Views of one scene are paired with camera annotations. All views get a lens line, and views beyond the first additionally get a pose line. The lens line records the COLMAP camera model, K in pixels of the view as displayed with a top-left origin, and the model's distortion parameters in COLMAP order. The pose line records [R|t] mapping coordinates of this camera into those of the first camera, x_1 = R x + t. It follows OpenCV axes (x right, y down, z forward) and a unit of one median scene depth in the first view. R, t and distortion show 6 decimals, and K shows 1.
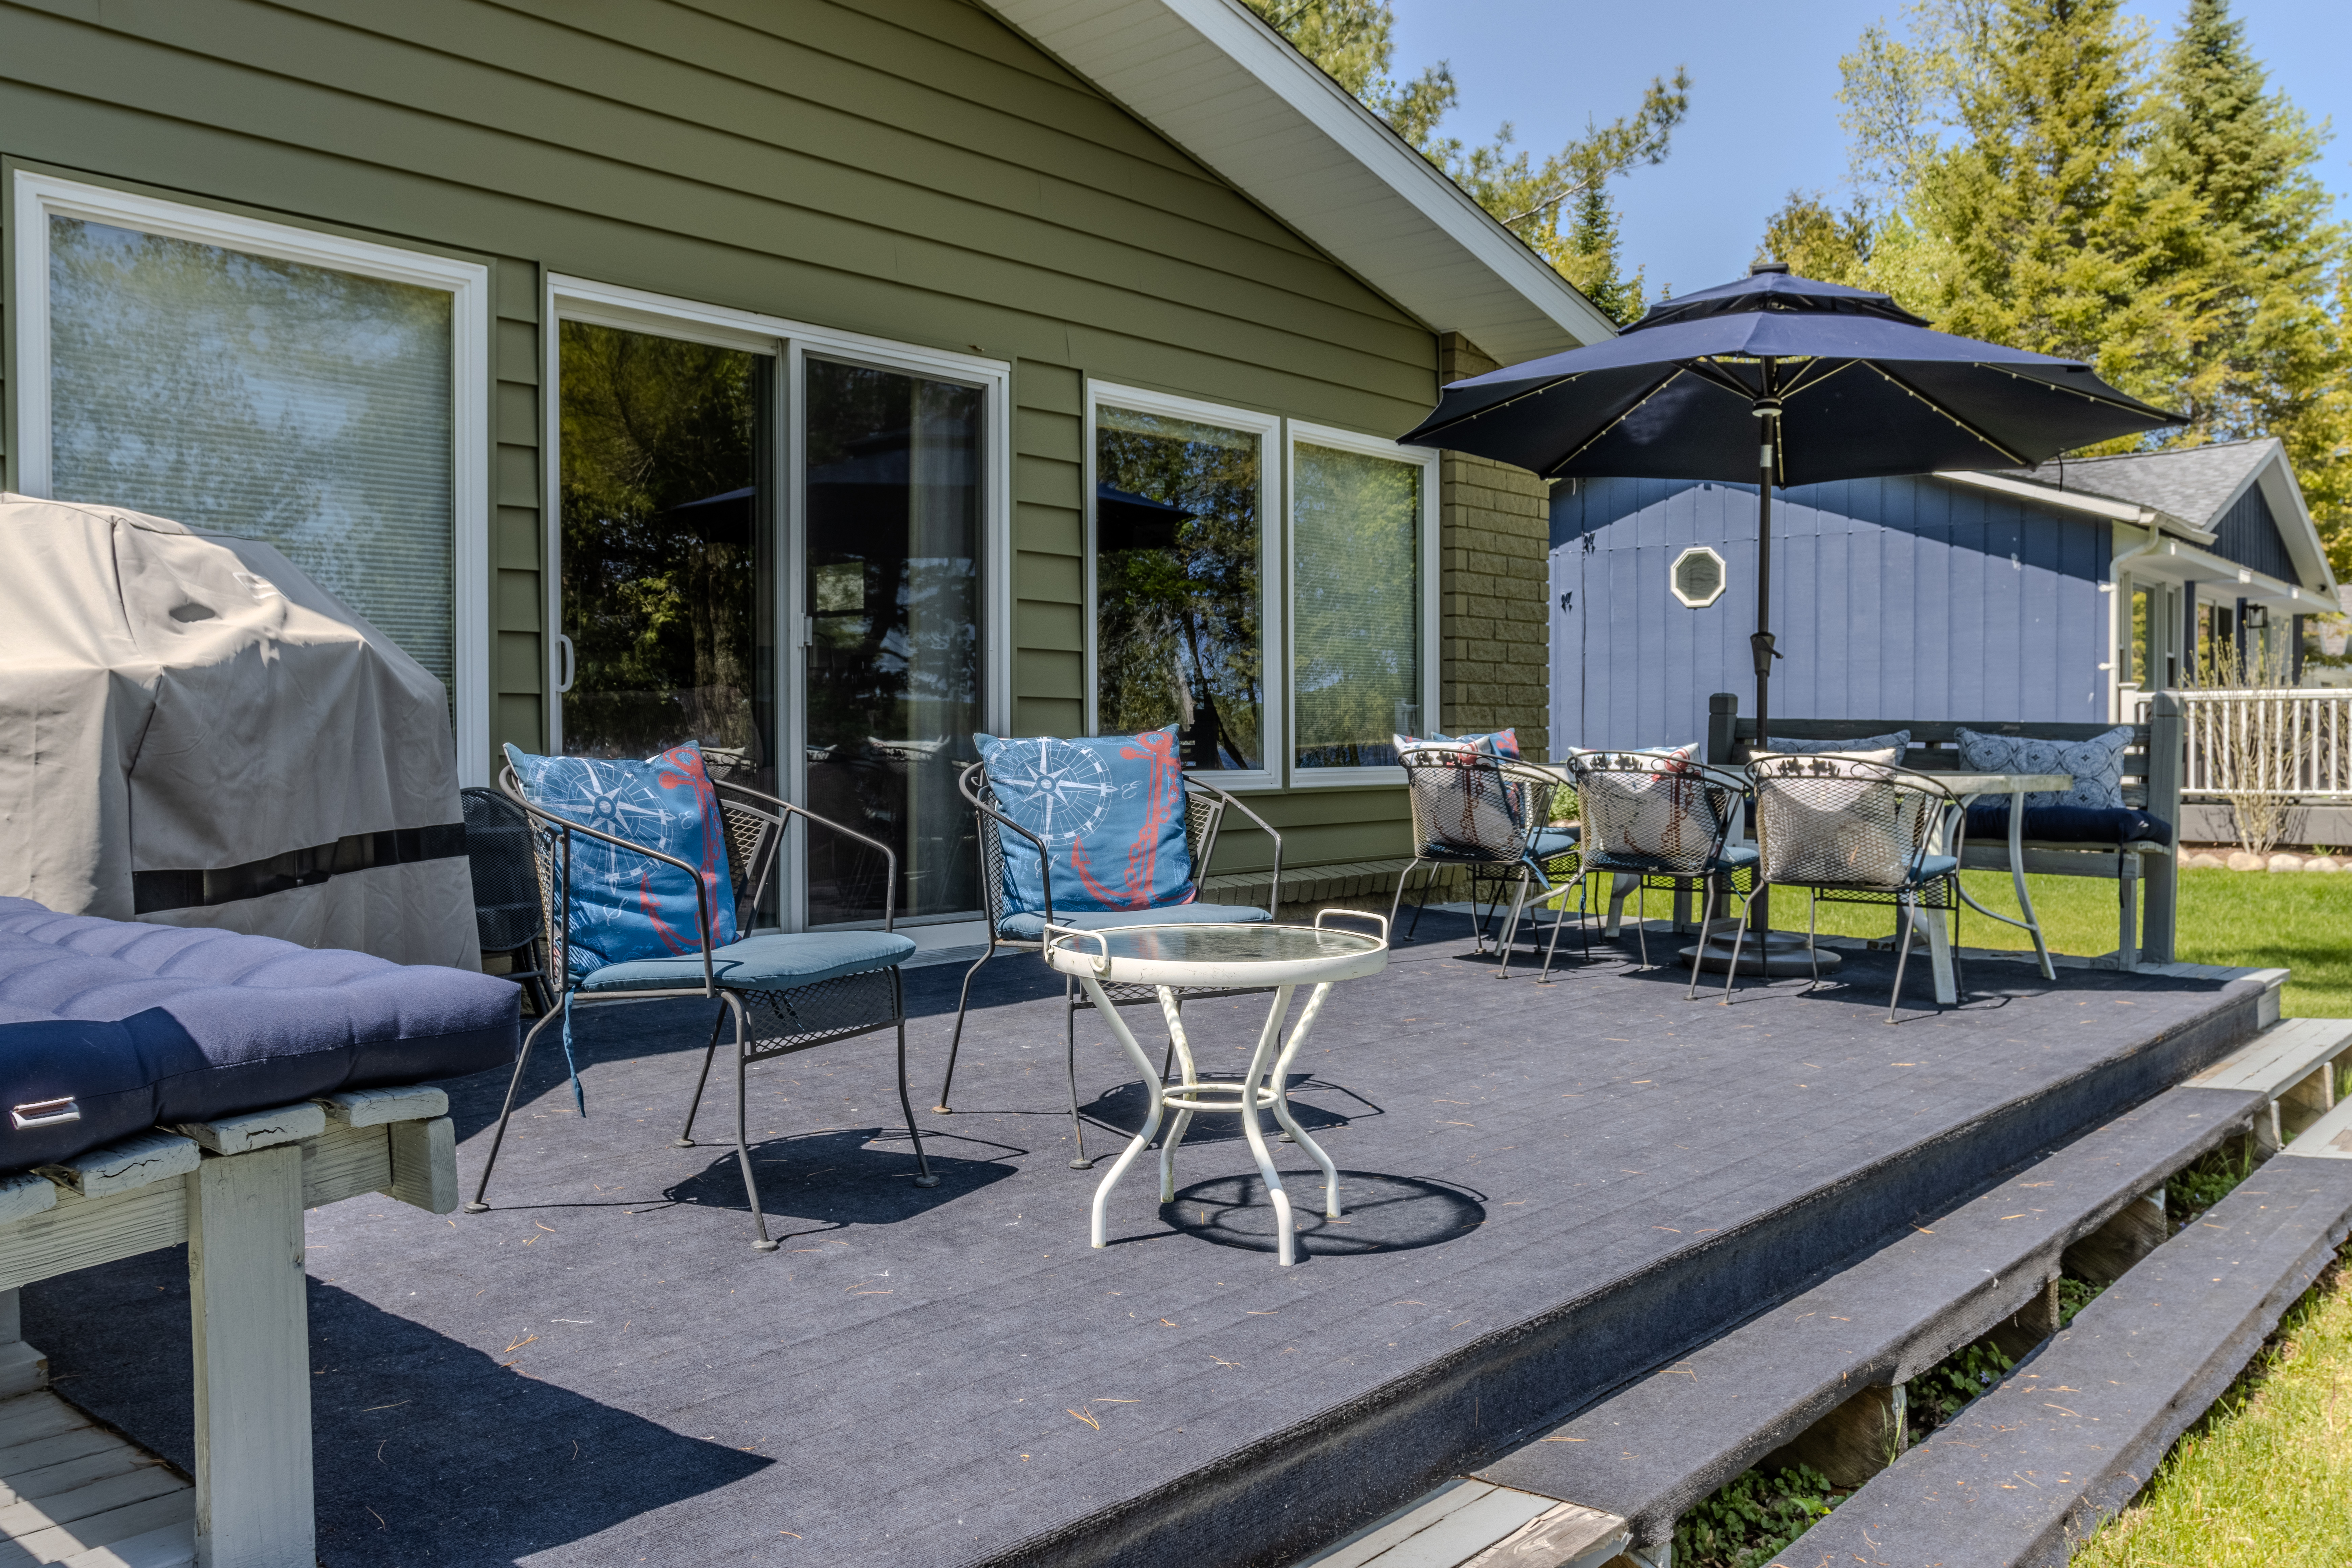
lens RADIAL K [[1858.9, 0, 1168.6], [0, 1858.9, 784.1], [0, 0, 1]] dist [-0.068077, 0.090106]
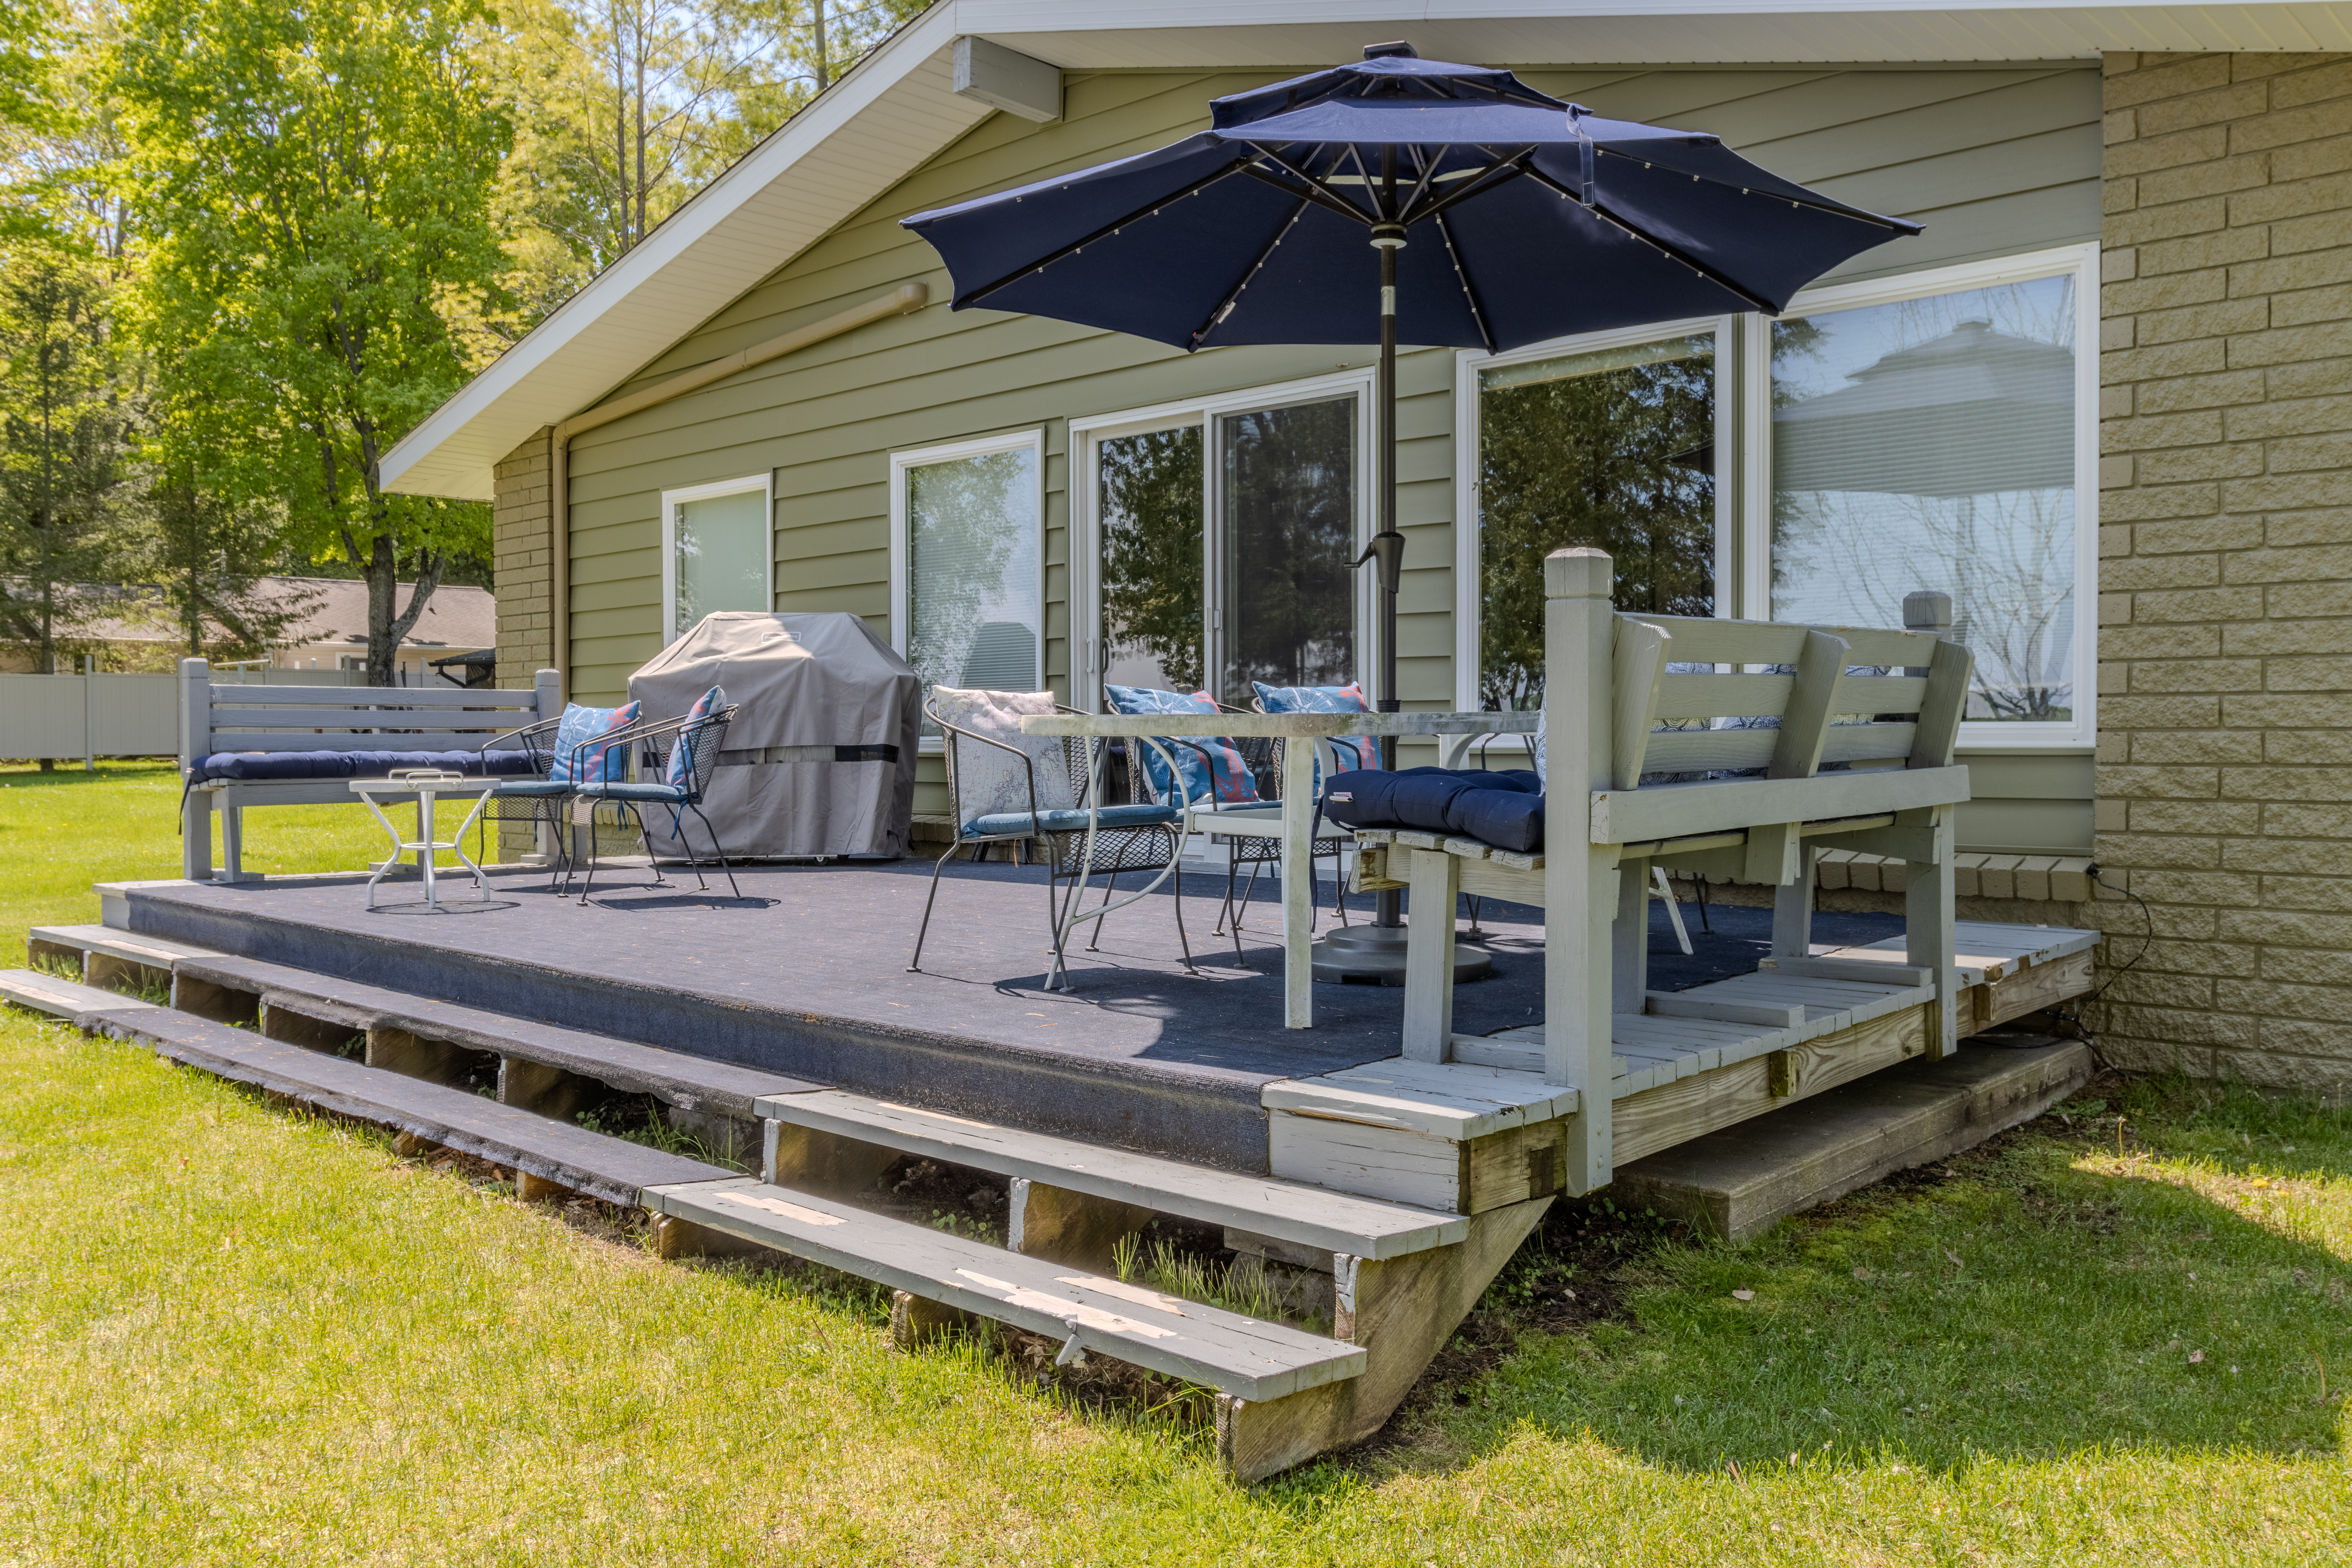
lens RADIAL K [[1858.9, 0, 1168.6], [0, 1858.9, 784.1], [0, 0, 1]] dist [-0.068077, 0.090106]
pose [[-0.023902, 0.025978, -0.999377, 1.814558], [-0.022110, 0.999404, 0.026508, 0.004242], [0.999470, 0.022730, -0.023314, 1.538524]]
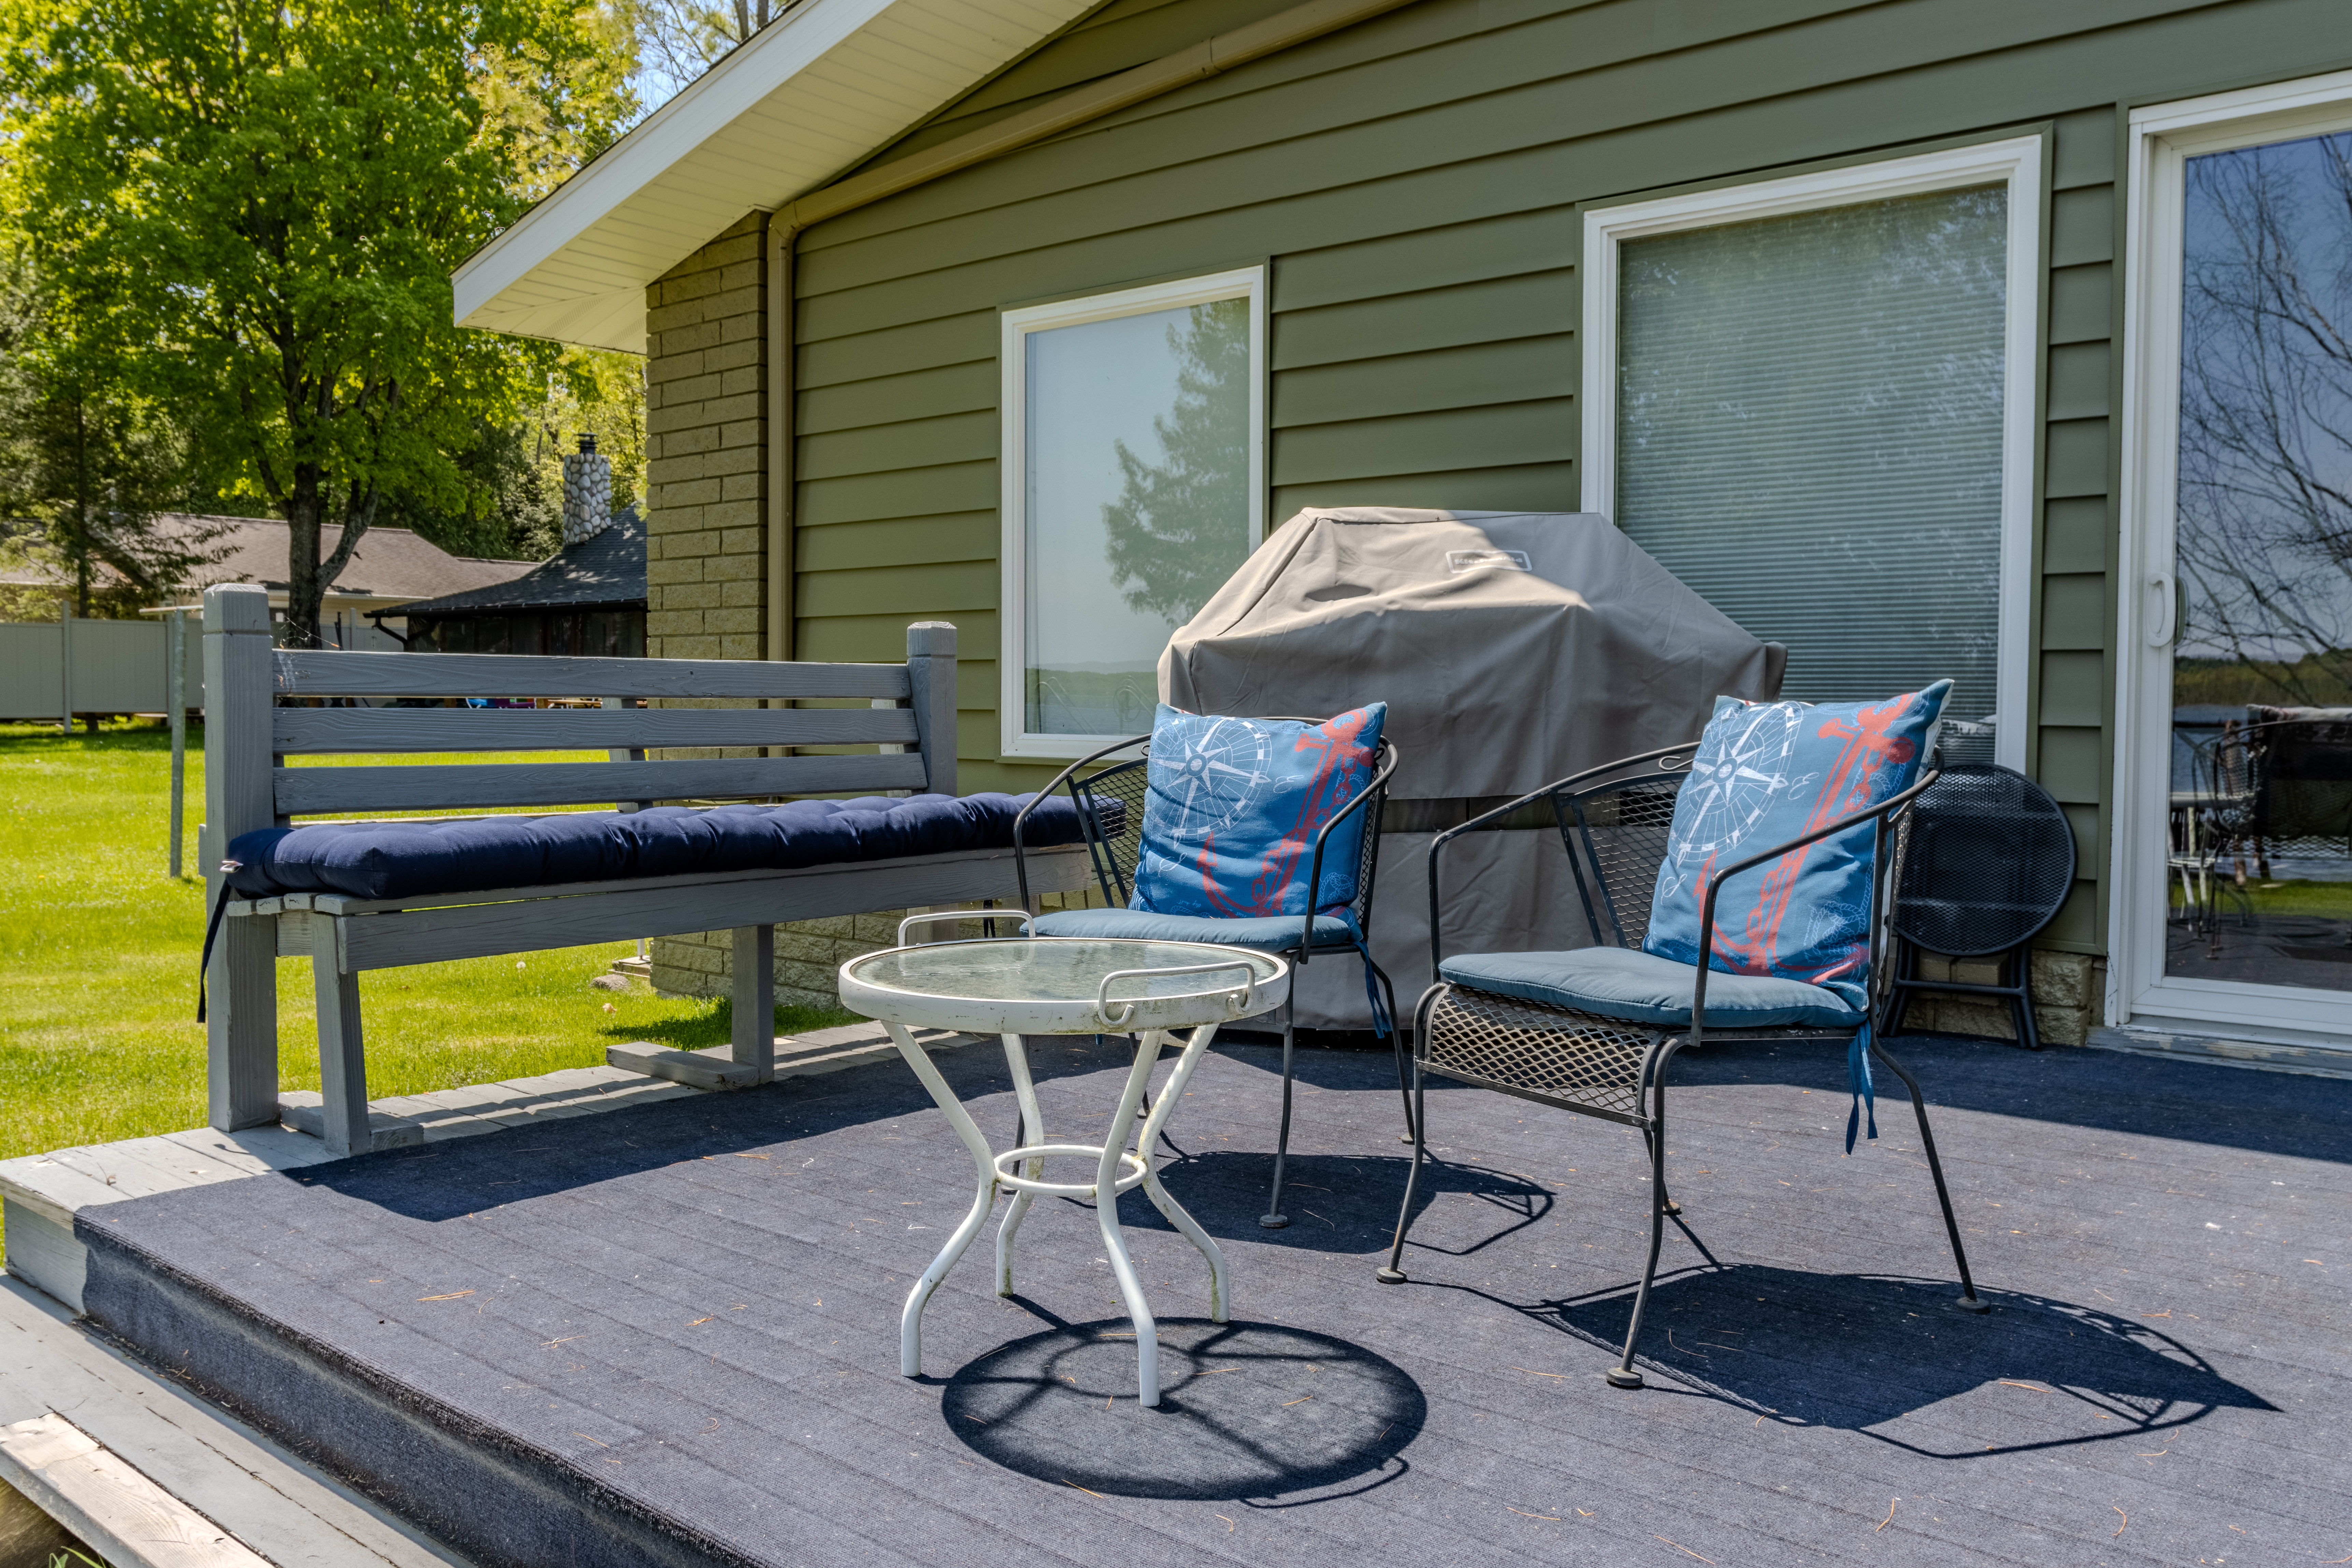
lens RADIAL K [[1858.8, 0, 1168.6], [0, 1858.8, 784.1], [0, 0, 1]] dist [-0.068077, 0.090106]
pose [[0.028816, 0.046632, -0.998496, 0.601175], [-0.031808, 0.998448, 0.045712, -0.019667], [0.999079, 0.030443, 0.030254, 0.779503]]
